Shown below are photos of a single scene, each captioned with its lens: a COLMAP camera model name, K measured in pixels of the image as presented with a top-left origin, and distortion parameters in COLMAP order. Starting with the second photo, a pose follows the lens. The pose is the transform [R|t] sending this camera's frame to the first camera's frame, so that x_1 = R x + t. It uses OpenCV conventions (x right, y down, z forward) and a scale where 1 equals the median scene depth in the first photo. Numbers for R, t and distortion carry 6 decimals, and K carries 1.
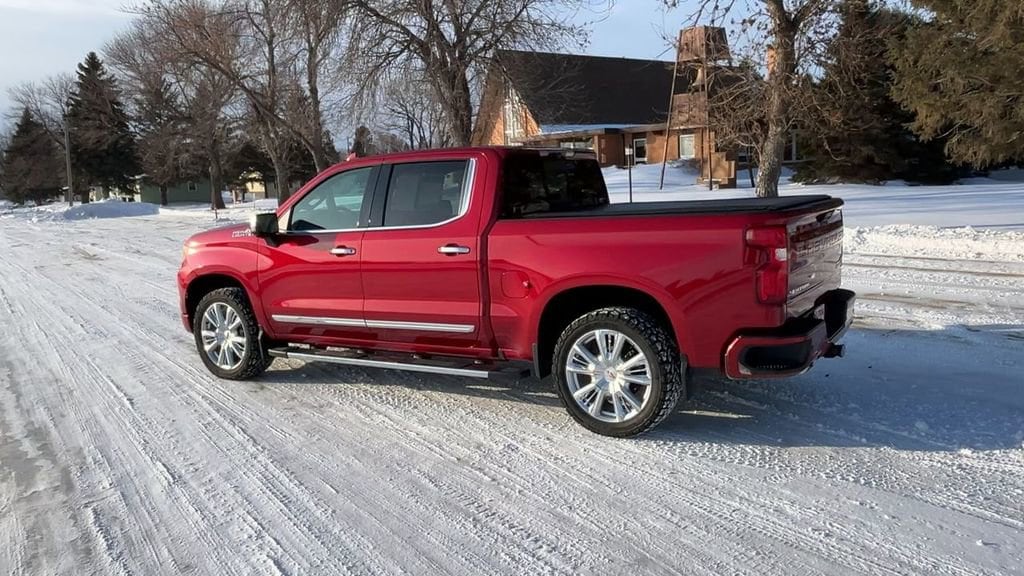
lens RADIAL K [[824.7, 0, 512.0], [0, 824.7, 288.0], [0, 0, 1]] dist [0.006344, -0.002779]
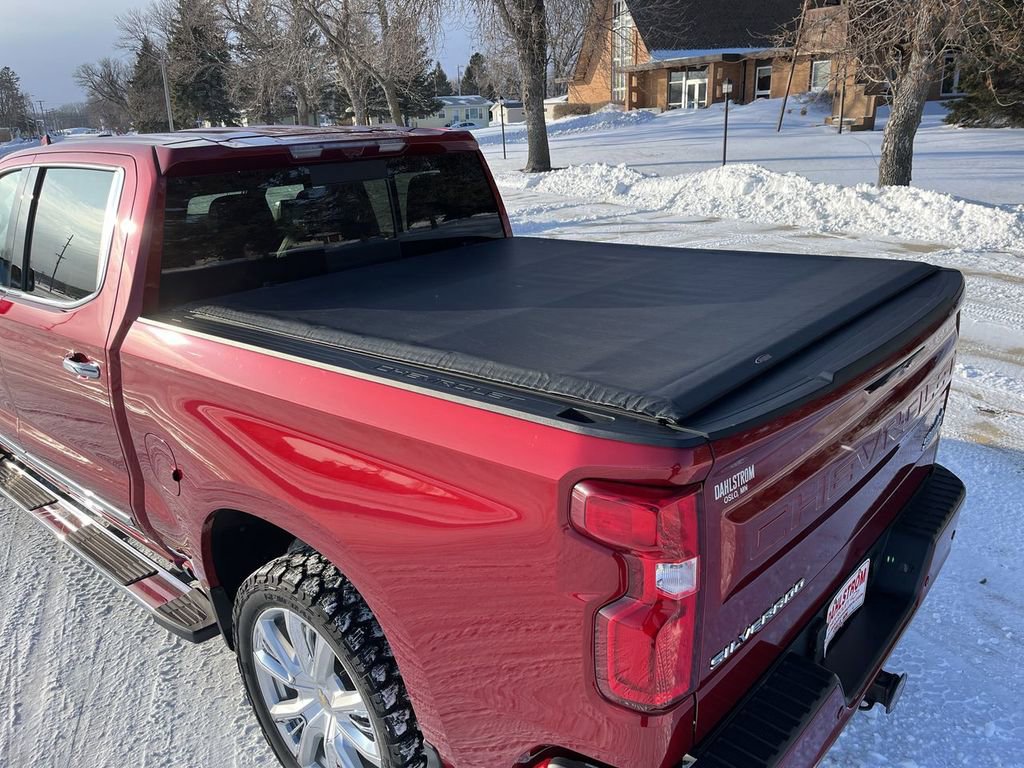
lens RADIAL K [[771.1, 0, 512.0], [0, 771.1, 384.0], [0, 0, 1]] dist [0.079496, -0.113013]
pose [[0.985356, 0.057408, -0.160554, 0.053499], [-0.022409, 0.977051, 0.211825, -0.029377], [0.169030, -0.205125, 0.964029, 0.126193]]
